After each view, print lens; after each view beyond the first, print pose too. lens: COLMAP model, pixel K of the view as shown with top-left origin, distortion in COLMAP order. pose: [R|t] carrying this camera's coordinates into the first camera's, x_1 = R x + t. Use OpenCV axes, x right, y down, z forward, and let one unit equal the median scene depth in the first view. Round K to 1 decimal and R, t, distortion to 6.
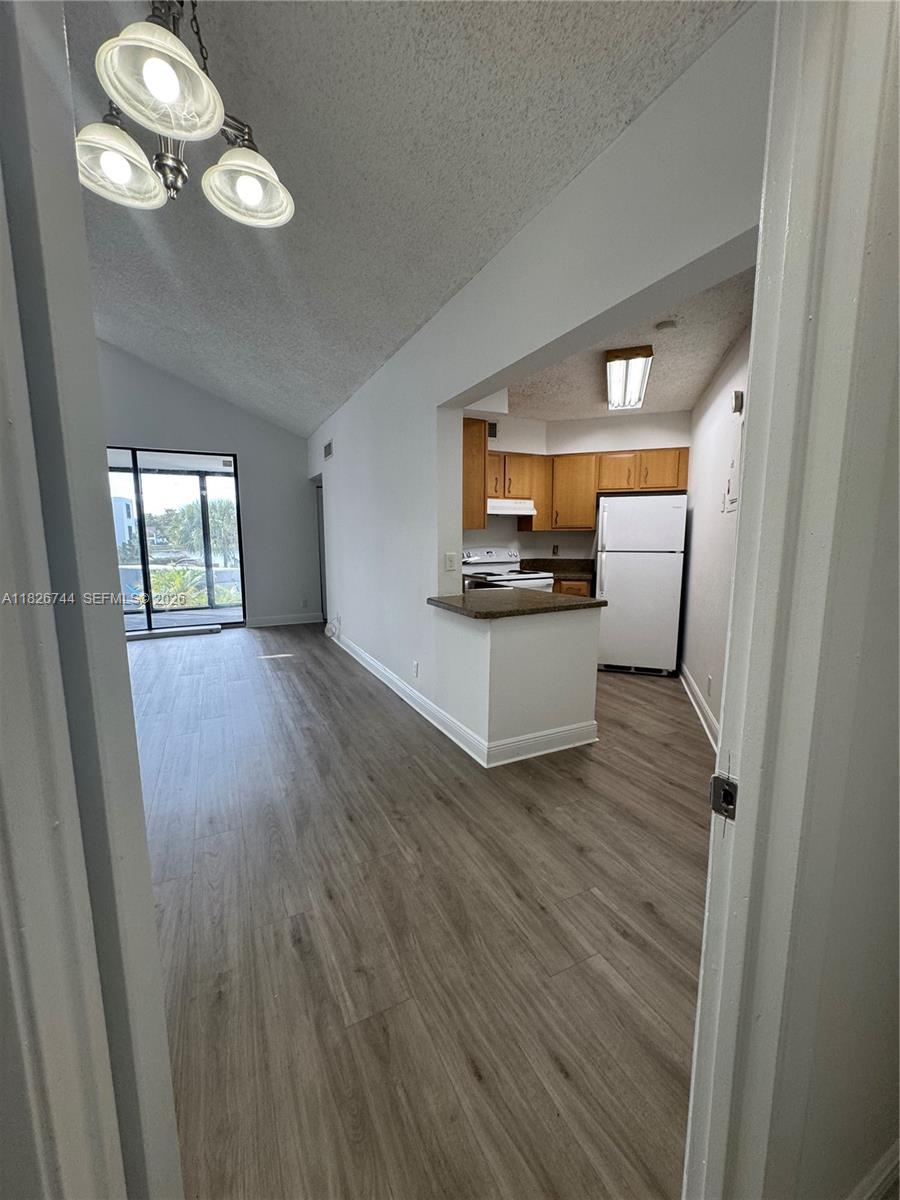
lens RADIAL K [[474.5, 0, 446.2], [0, 474.5, 599.8], [0, 0, 1]] dist [0.000042, 0.000053]
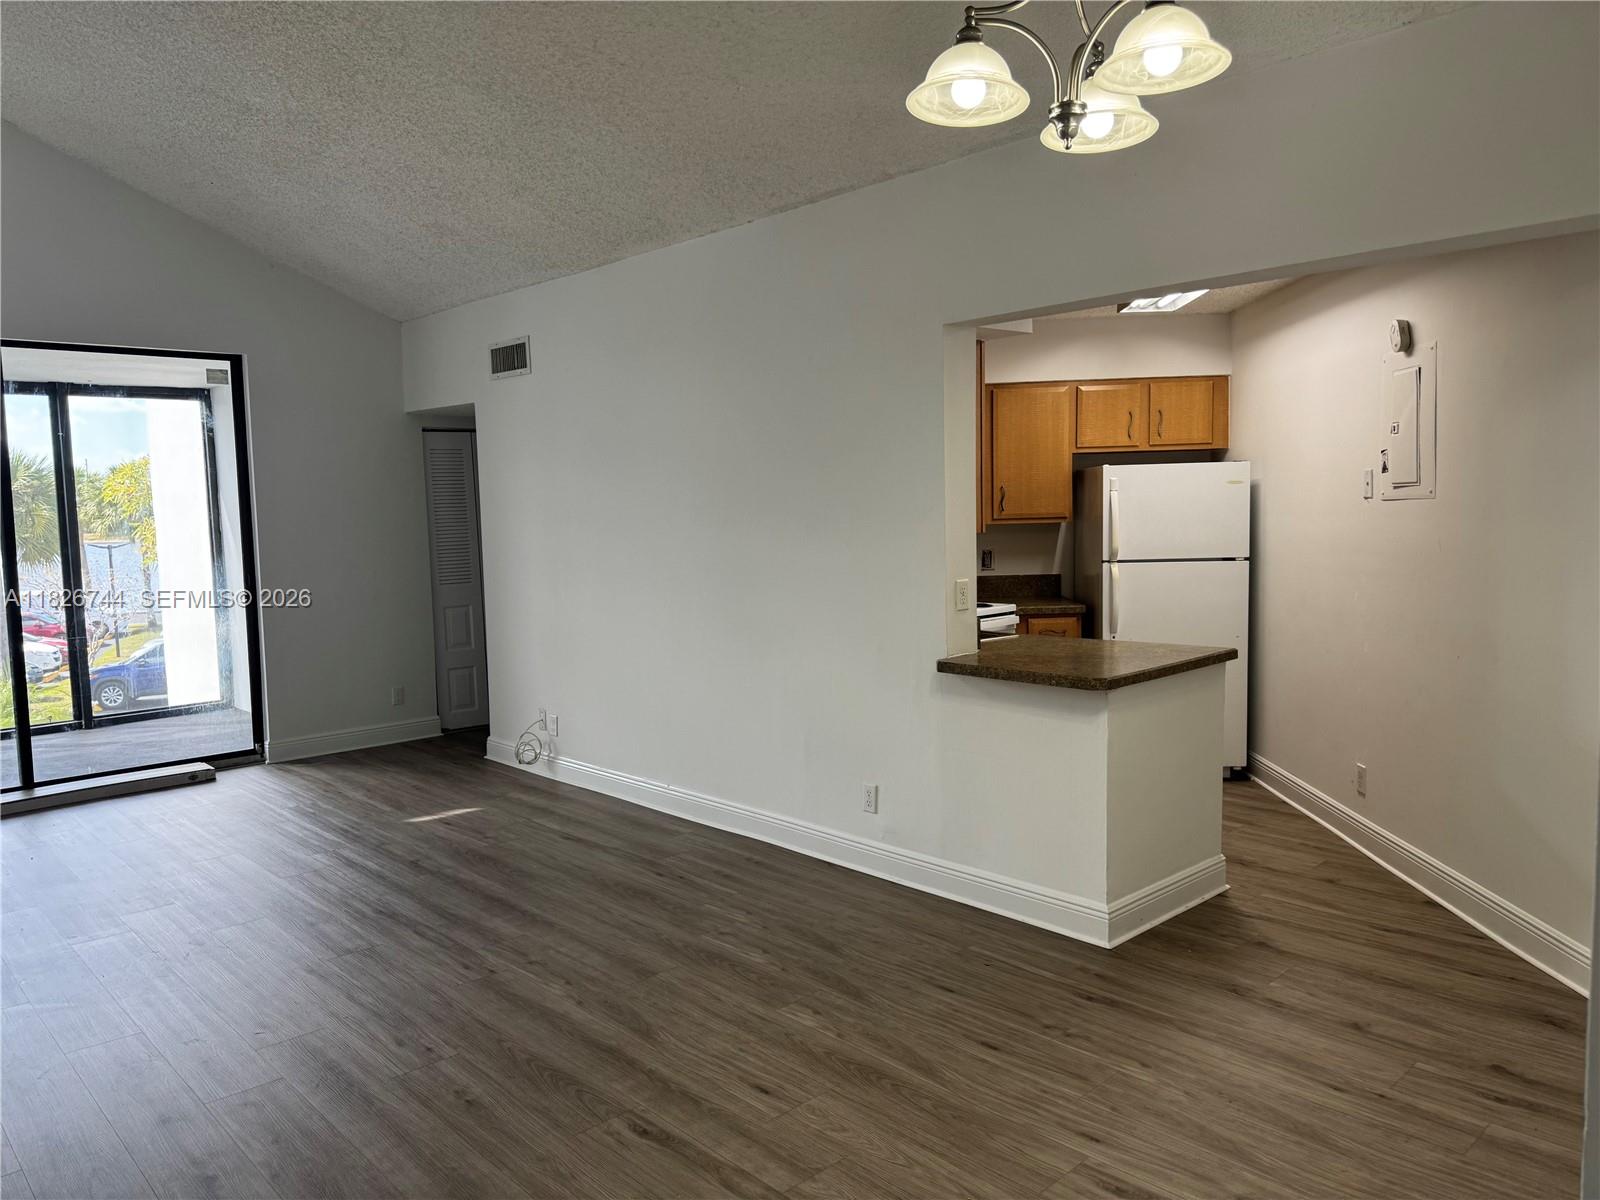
lens RADIAL K [[1123.7, 0, 788.7], [0, 1123.7, 599.1], [0, 0, 1]] dist [0.062767, -0.083212]
pose [[0.957210, -0.042373, 0.286277, -0.586147], [0.058346, 0.997166, -0.047493, -0.025349], [-0.283453, 0.062163, 0.956969, -0.213835]]
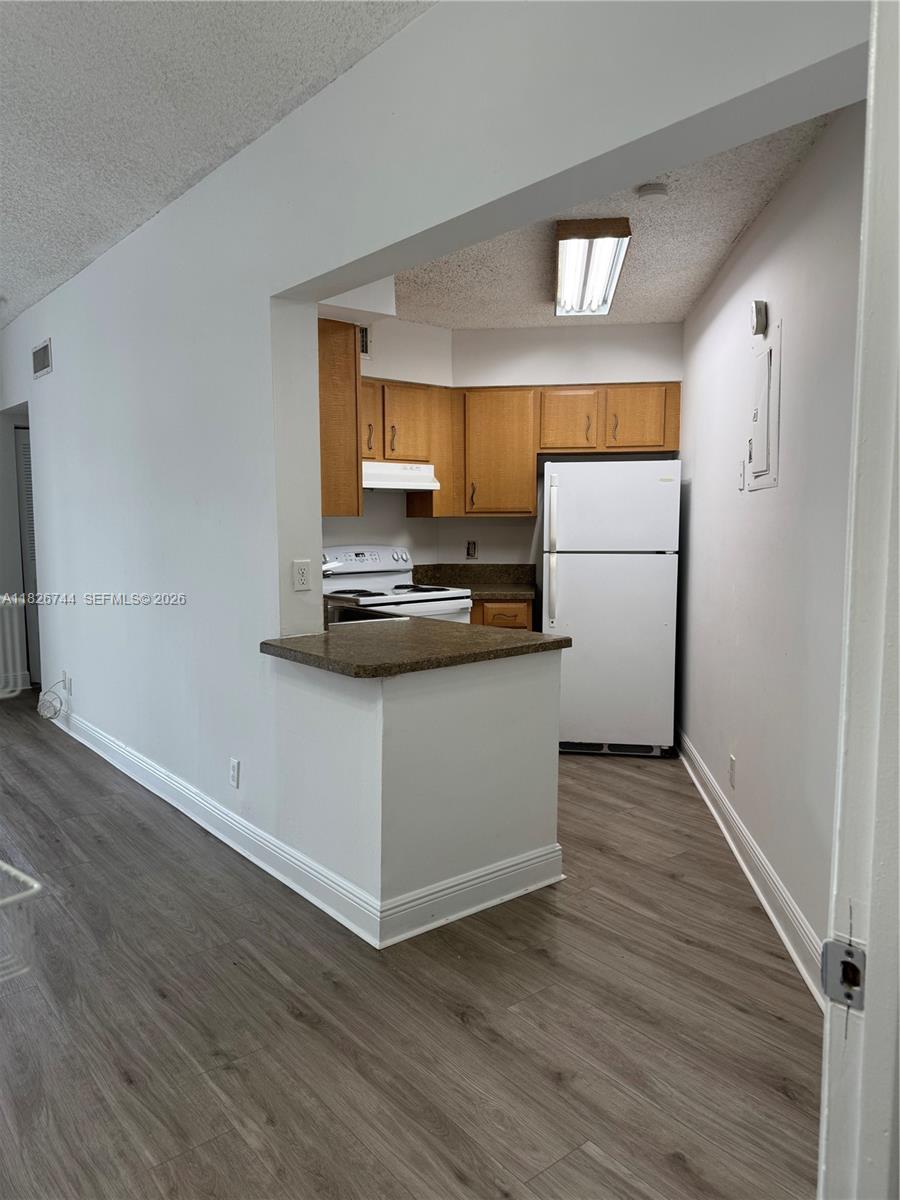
lens RADIAL K [[842.8, 0, 450.0], [0, 842.8, 600.0], [0, 0, 1]] dist [0.062767, -0.083212]
pose [[0.975732, -0.019381, 0.218107, -0.037582], [0.027577, 0.999021, -0.034597, -0.012552], [-0.217223, 0.039772, 0.975311, -0.000627]]
